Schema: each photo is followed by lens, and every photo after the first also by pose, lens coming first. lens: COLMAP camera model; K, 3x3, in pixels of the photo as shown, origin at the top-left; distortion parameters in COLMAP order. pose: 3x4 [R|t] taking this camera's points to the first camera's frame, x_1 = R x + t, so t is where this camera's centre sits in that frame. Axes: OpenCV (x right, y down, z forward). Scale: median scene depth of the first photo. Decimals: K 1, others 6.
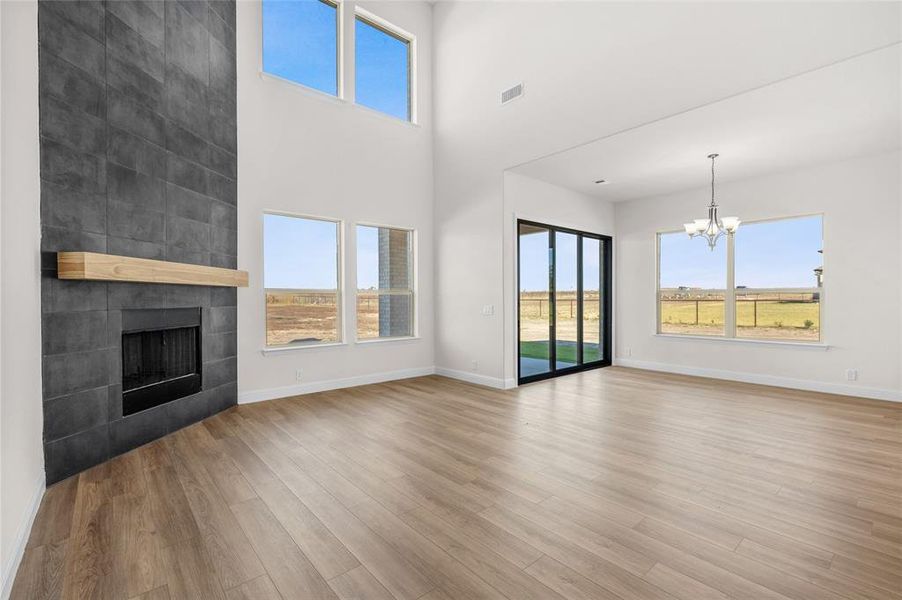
lens RADIAL K [[400.0, 0, 451.0], [0, 400.0, 300.0], [0, 0, 1]] dist [-0.000276, 0.000111]
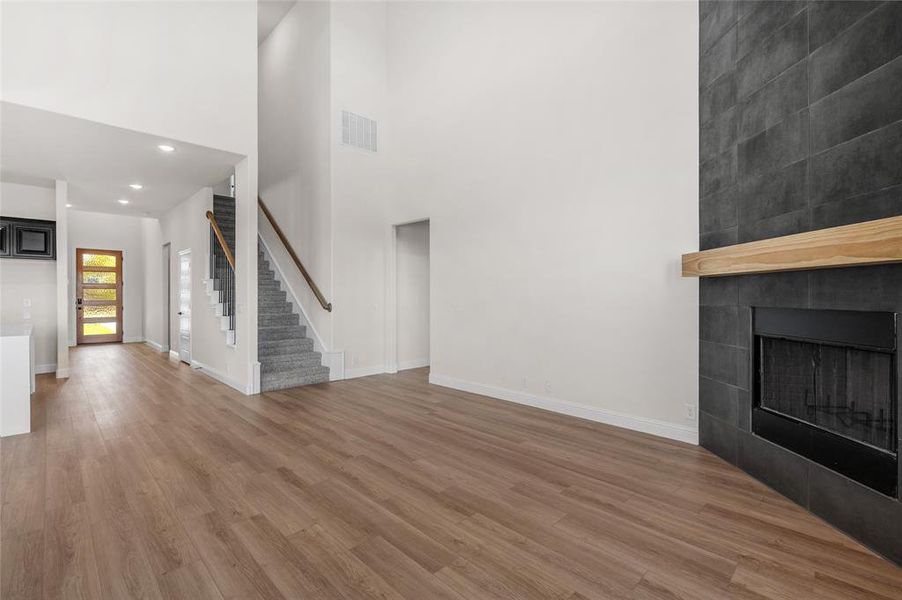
lens RADIAL K [[400.0, 0, 451.0], [0, 400.0, 300.0], [0, 0, 1]] dist [-0.000276, 0.000111]
pose [[-0.997025, 0.004493, -0.076951, -0.120371], [0.003388, 0.999889, 0.014486, -0.004170], [0.077008, 0.014183, -0.996930, 1.821632]]
